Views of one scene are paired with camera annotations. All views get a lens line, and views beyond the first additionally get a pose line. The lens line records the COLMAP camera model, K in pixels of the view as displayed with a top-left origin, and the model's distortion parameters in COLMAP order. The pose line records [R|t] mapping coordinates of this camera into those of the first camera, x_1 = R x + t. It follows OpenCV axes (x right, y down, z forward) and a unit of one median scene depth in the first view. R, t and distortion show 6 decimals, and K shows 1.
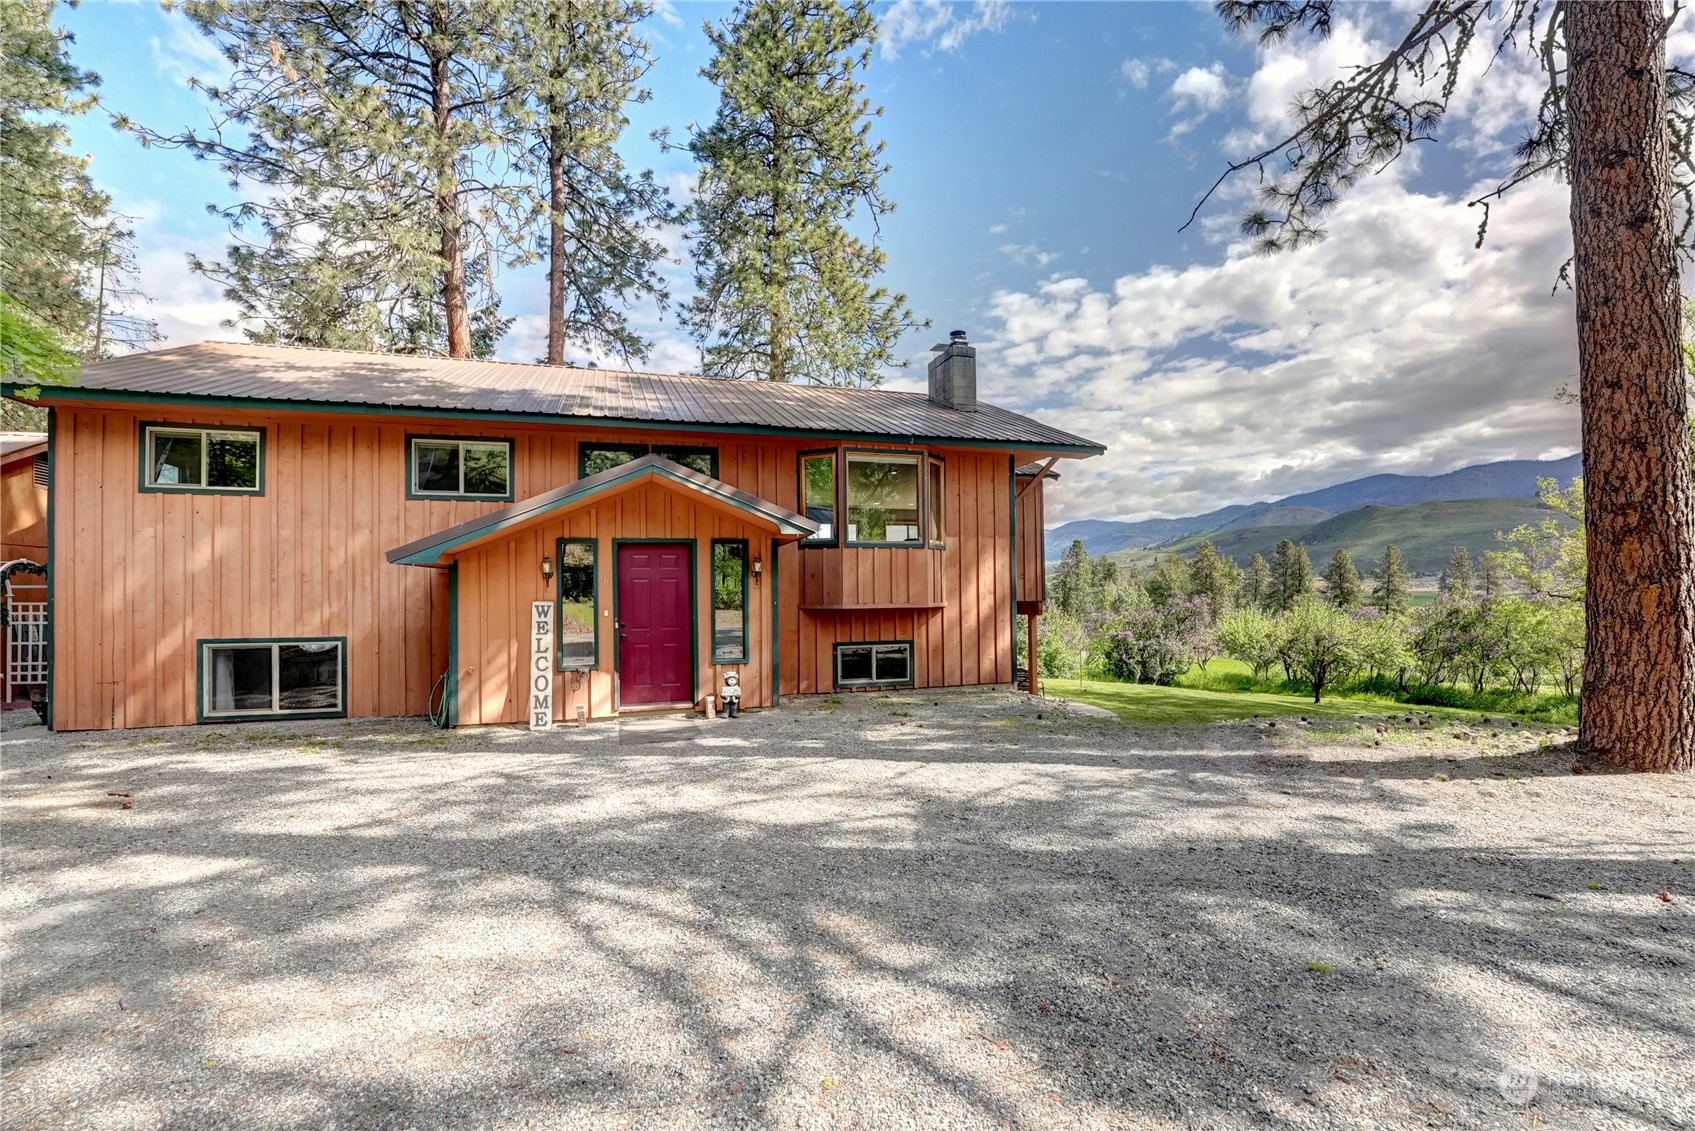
lens RADIAL K [[753.8, 0, 849.8], [0, 753.8, 574.0], [0, 0, 1]] dist [-0.008439, -0.000319]
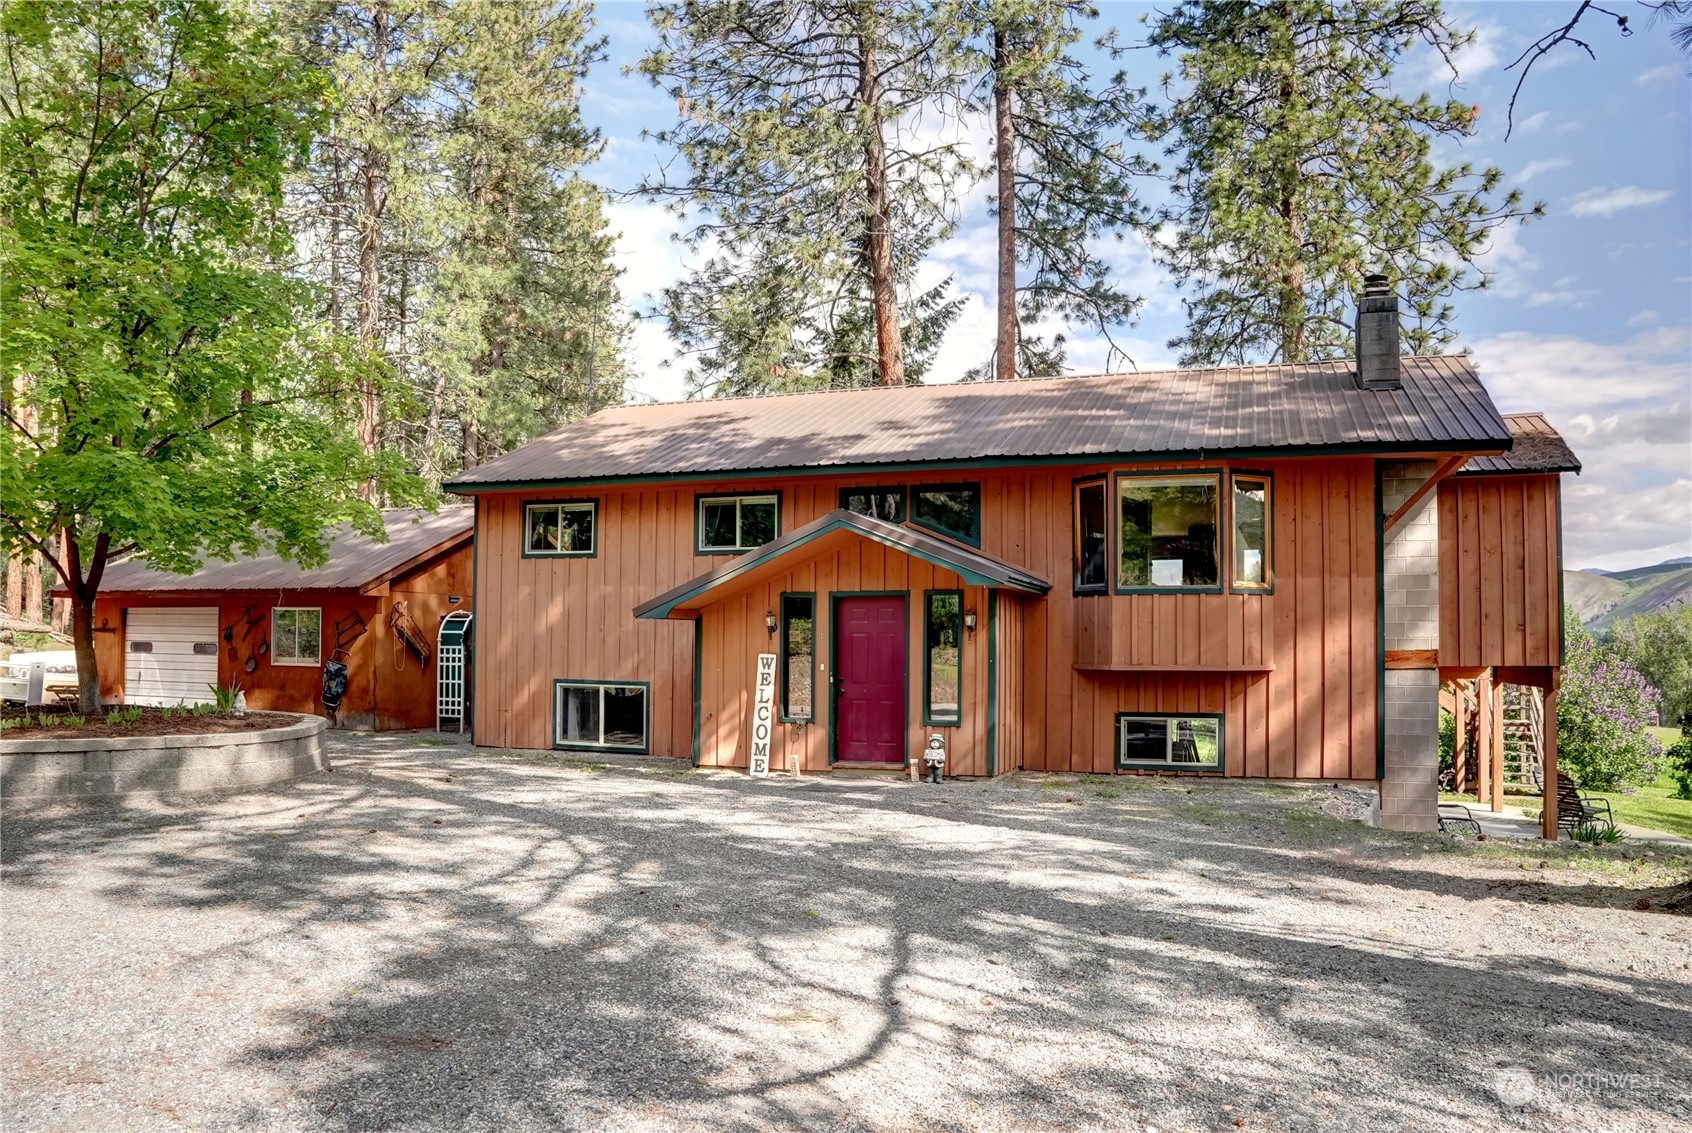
lens RADIAL K [[1191.8, 0, 846.1], [0, 1191.8, 567.0], [0, 0, 1]] dist [-0.068634, 0.001219]
pose [[0.805658, -0.023366, -0.591920, 0.552973], [0.000886, 0.999268, -0.038240, -0.017167], [0.592380, 0.030284, 0.805089, -0.222117]]
